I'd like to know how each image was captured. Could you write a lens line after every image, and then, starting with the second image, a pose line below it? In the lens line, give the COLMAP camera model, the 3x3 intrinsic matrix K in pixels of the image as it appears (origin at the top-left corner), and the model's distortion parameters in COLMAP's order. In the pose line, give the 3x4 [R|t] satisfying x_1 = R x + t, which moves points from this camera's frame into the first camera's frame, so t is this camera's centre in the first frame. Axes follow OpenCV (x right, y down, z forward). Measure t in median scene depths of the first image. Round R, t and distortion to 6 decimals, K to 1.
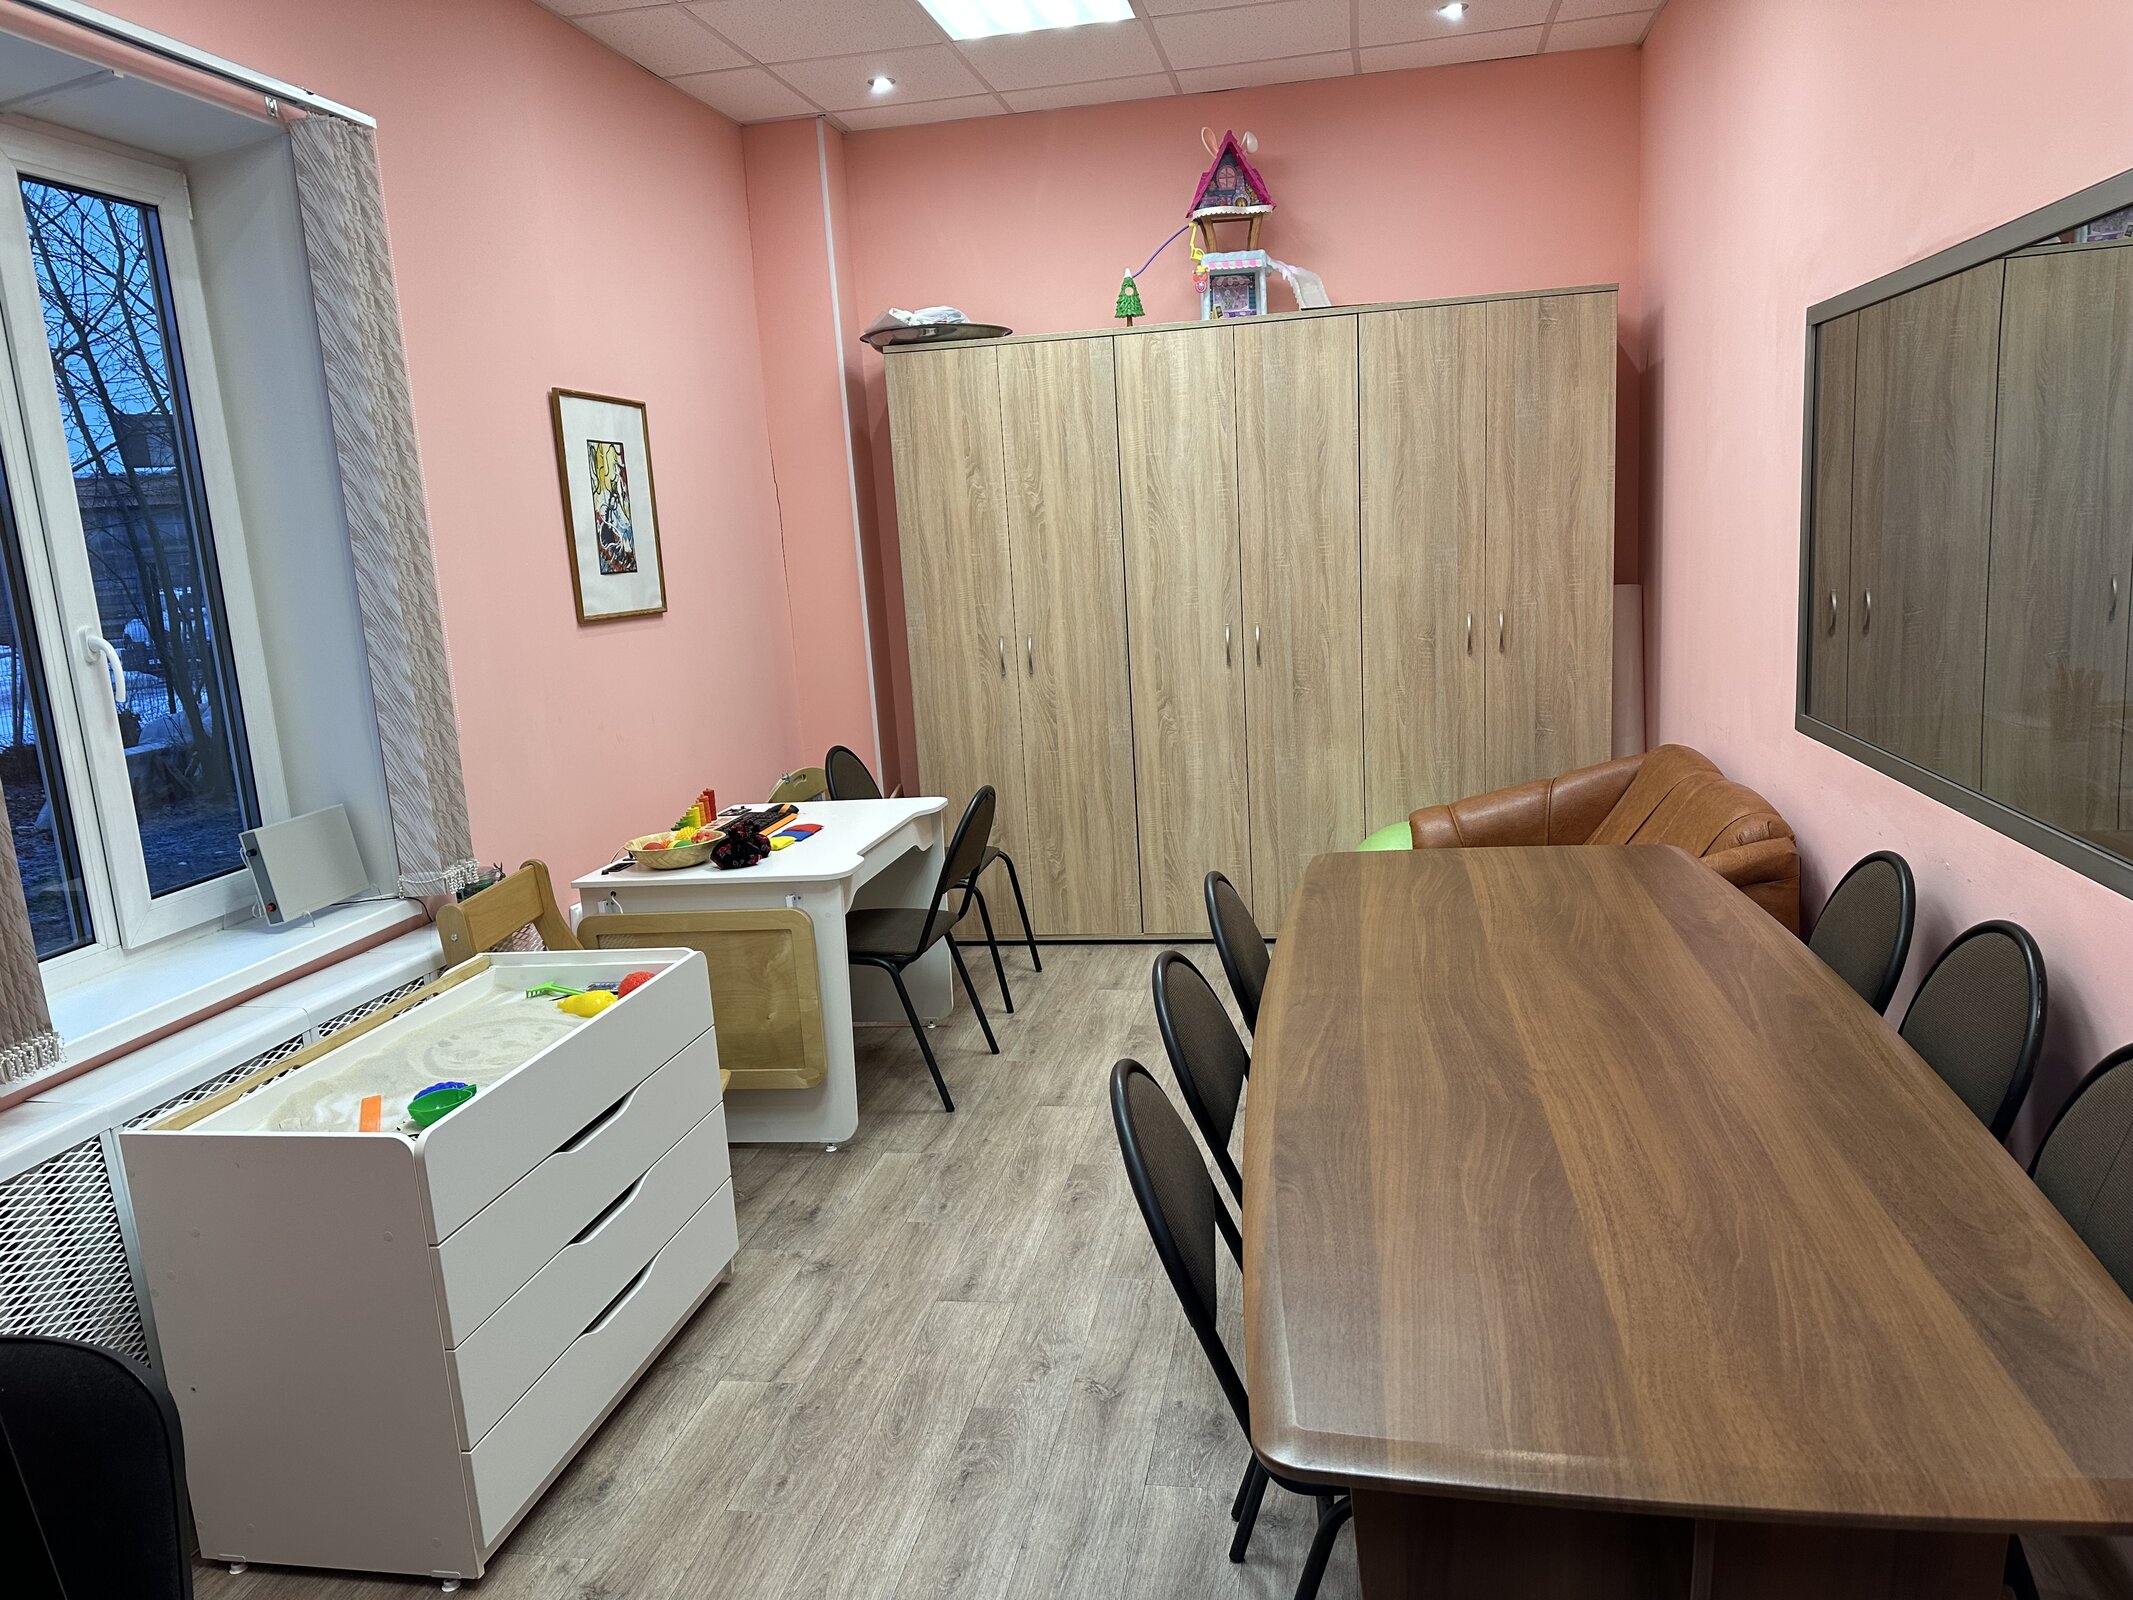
lens RADIAL K [[1514.0, 0, 1066.5], [0, 1514.0, 800.0], [0, 0, 1]] dist [0.003486, -0.003174]
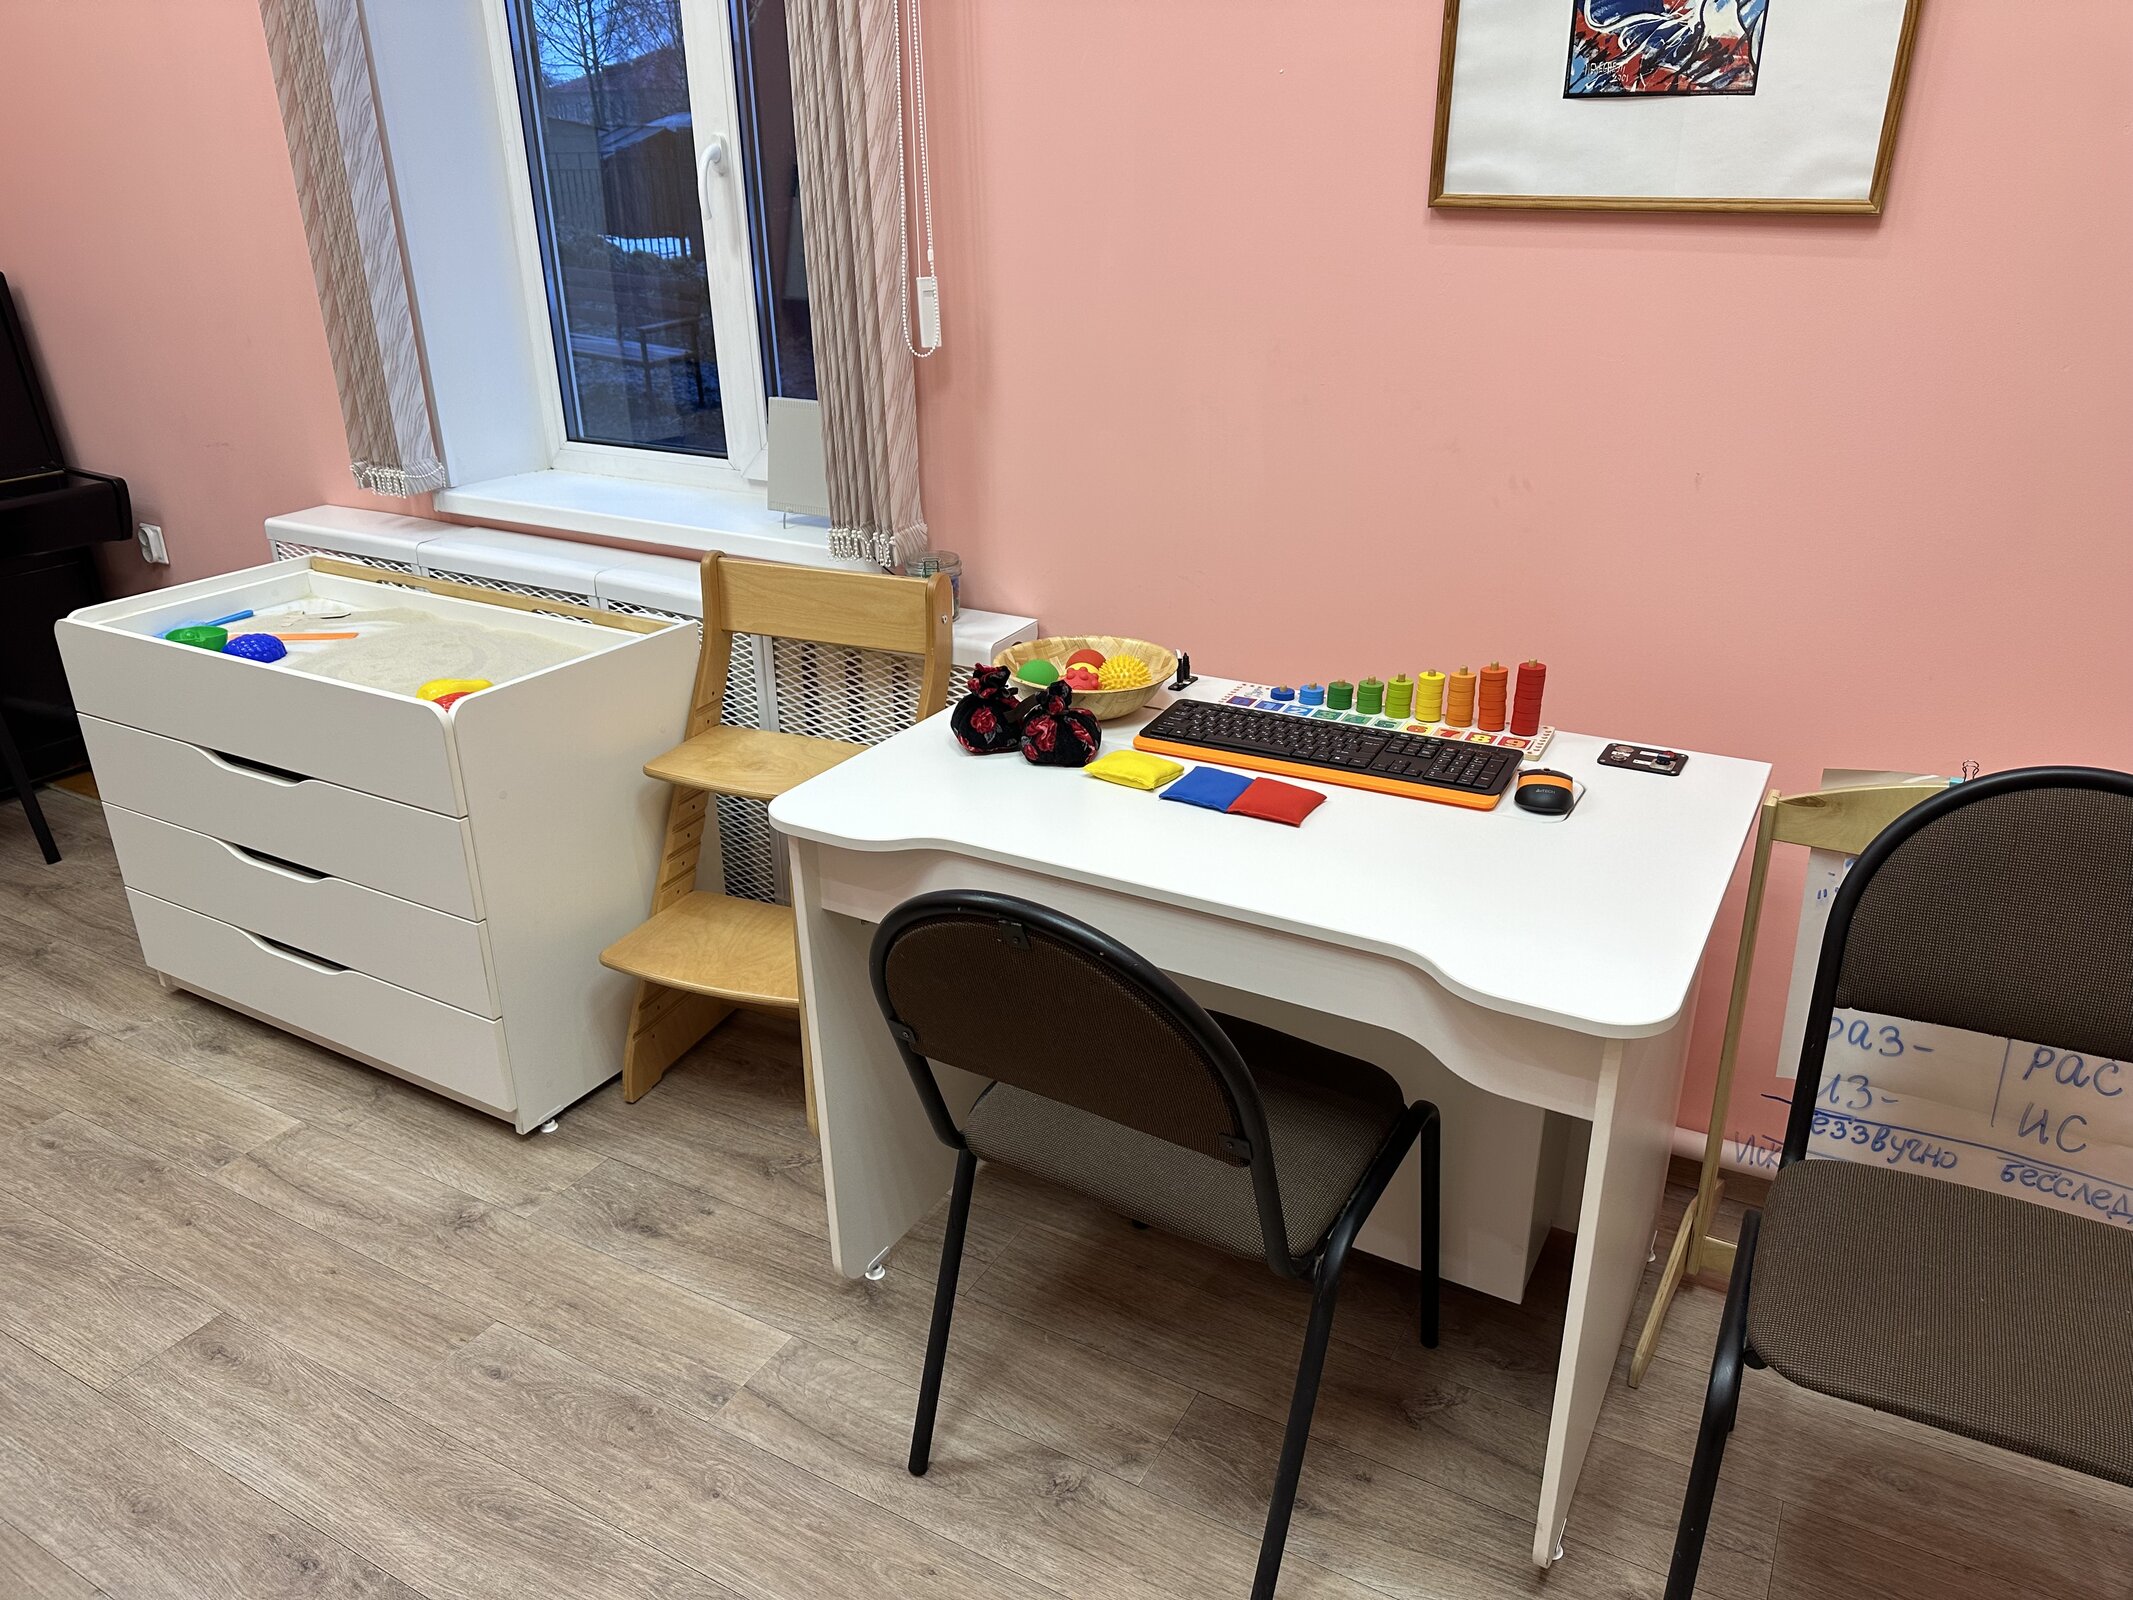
lens RADIAL K [[1514.0, 0, 1066.5], [0, 1514.0, 800.0], [0, 0, 1]] dist [0.003486, -0.003174]
pose [[-0.322274, 0.442450, -0.836885, 0.240922], [-0.134692, 0.853627, 0.503170, -0.235646], [0.937015, 0.274880, -0.215507, 1.361241]]
